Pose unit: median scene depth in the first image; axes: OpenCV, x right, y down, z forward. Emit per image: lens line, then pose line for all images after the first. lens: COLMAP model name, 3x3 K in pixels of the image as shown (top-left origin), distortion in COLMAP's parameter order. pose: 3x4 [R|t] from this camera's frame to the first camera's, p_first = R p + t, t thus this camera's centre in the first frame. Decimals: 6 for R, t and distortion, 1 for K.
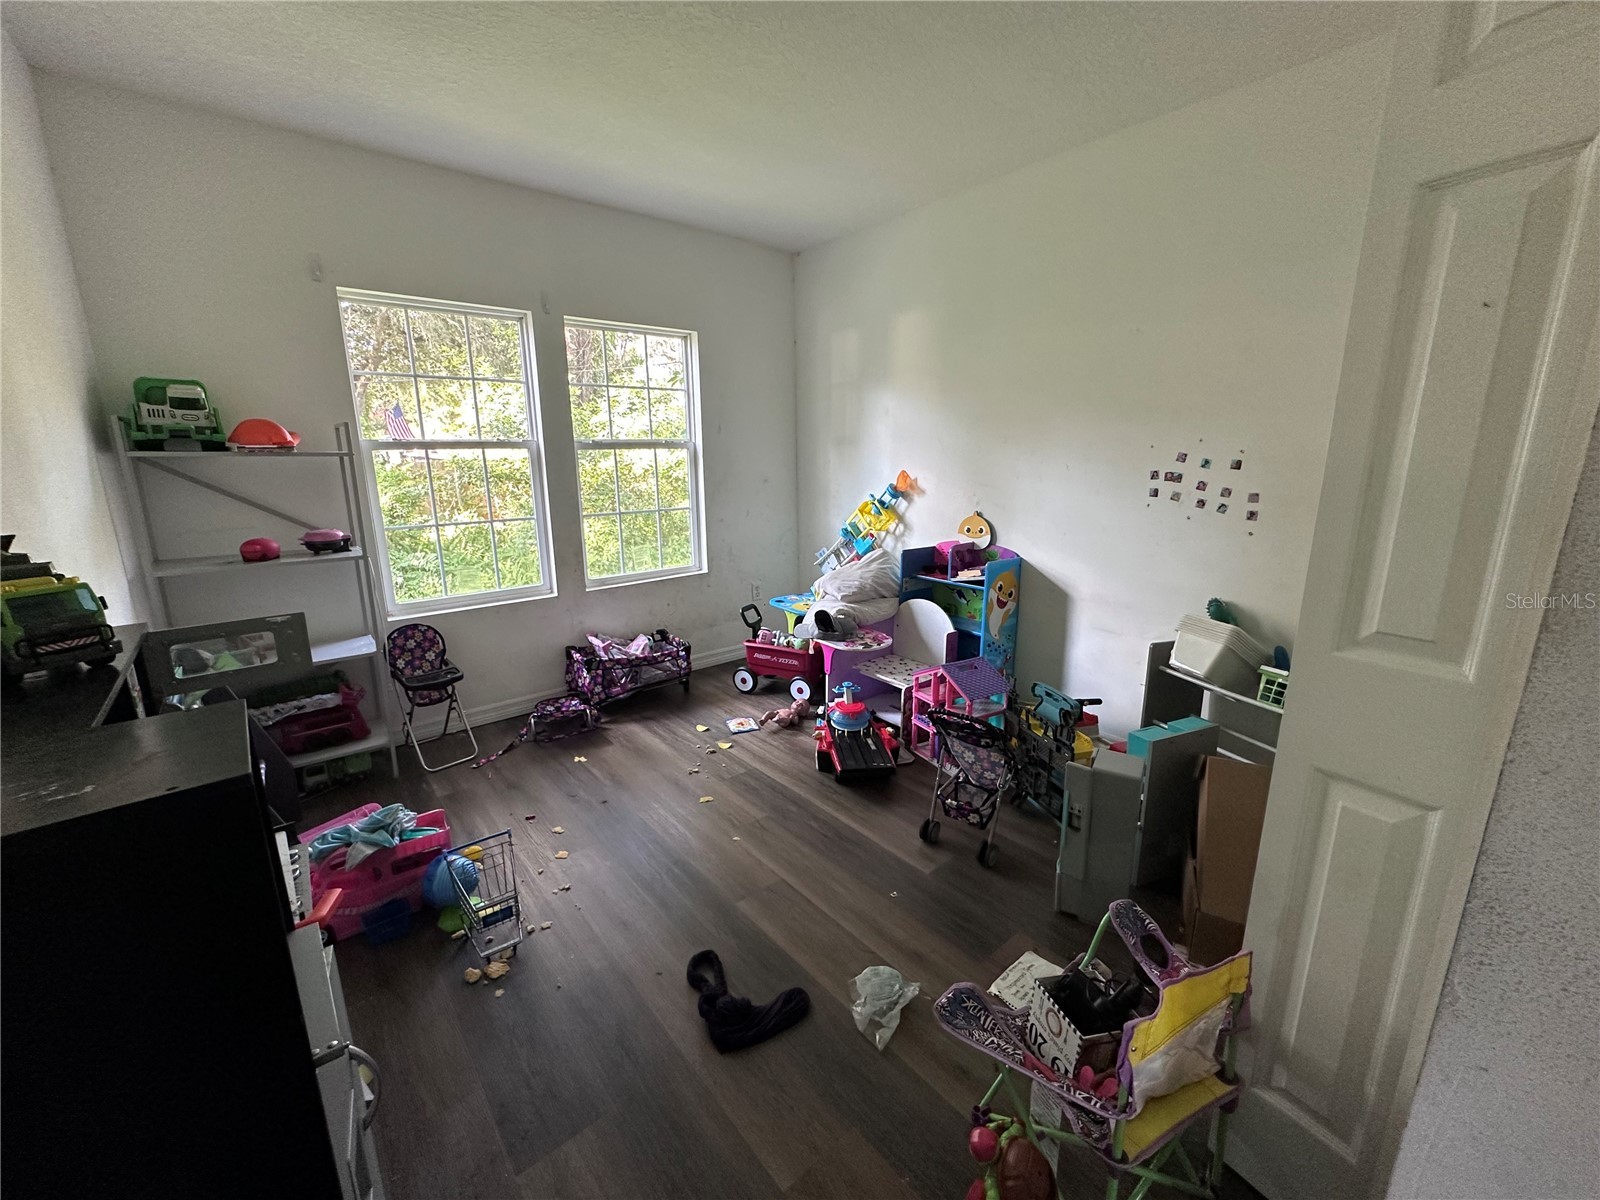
lens RADIAL K [[642.0, 0, 801.5], [0, 642.0, 595.7], [0, 0, 1]] dist [-0.000205, -0.000426]
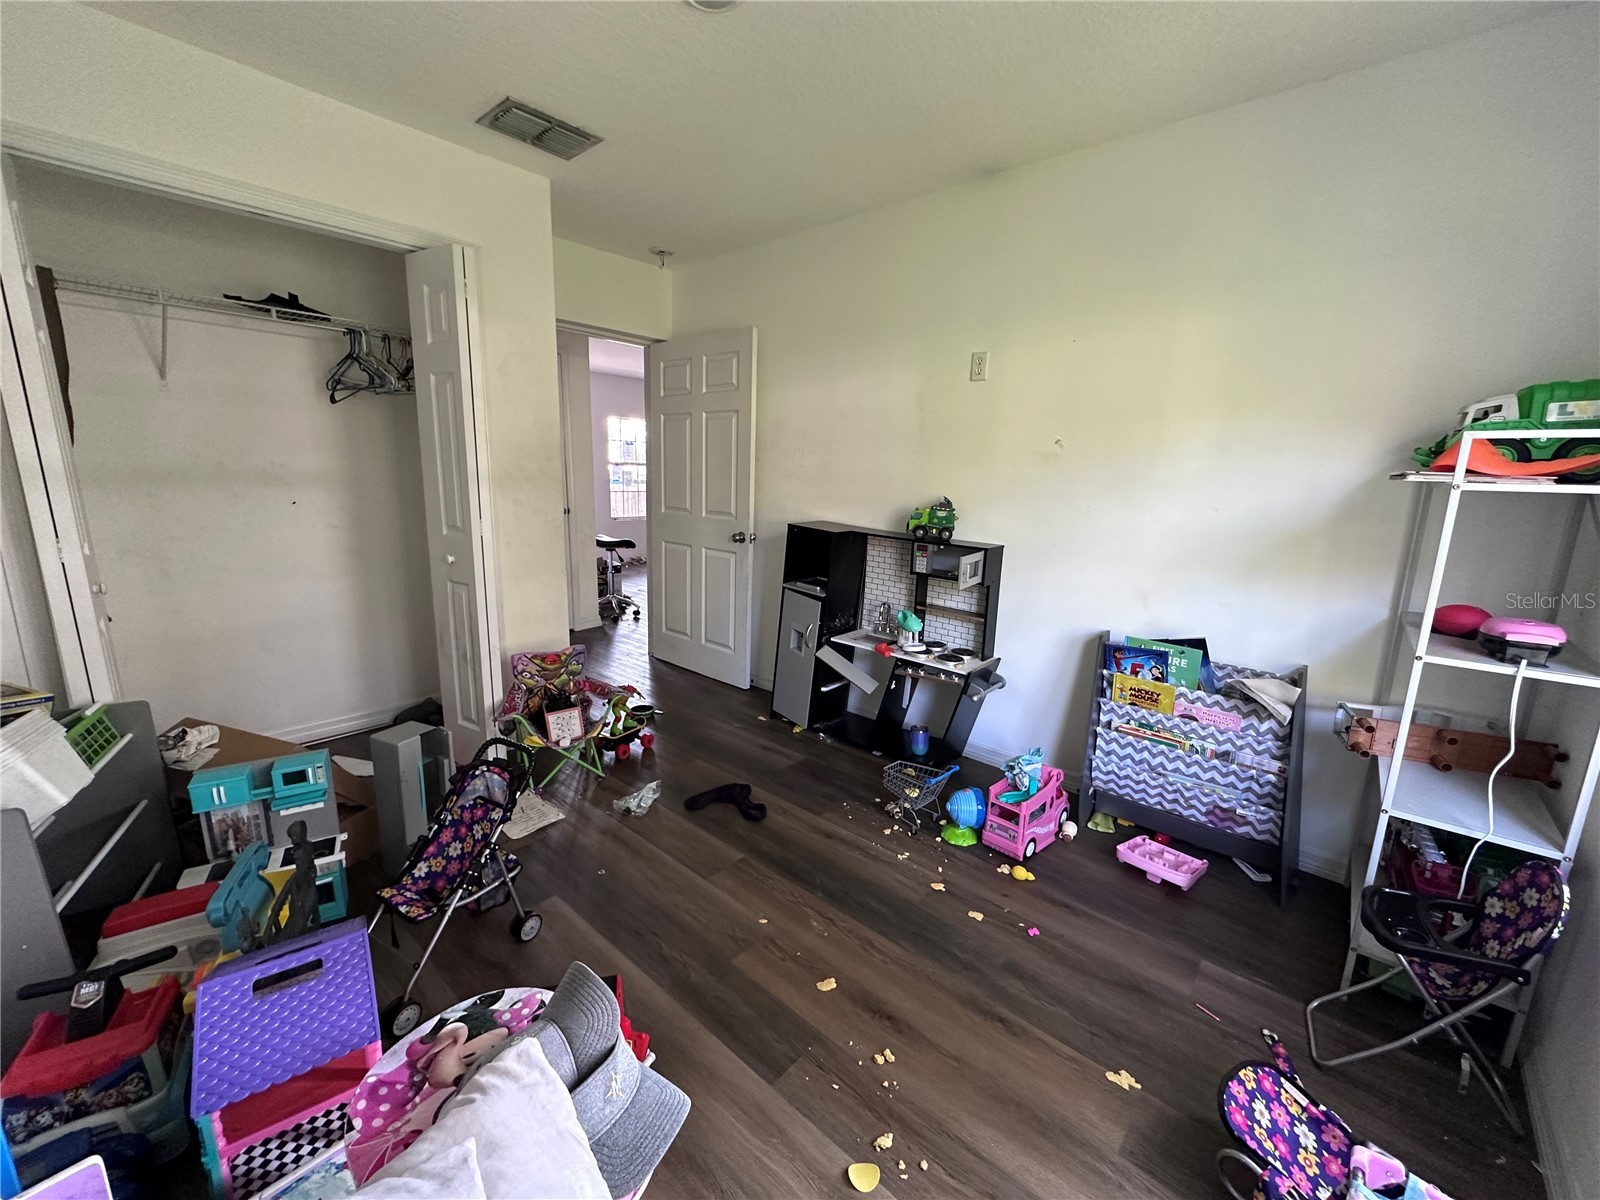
lens RADIAL K [[642.0, 0, 796.5], [0, 642.0, 597.8], [0, 0, 1]] dist [-0.000205, -0.000426]
pose [[-0.989840, 0.009593, -0.141860, -0.023446], [-0.050249, 0.909734, 0.412139, -0.286488], [0.133008, 0.415080, -0.900010, 1.267155]]
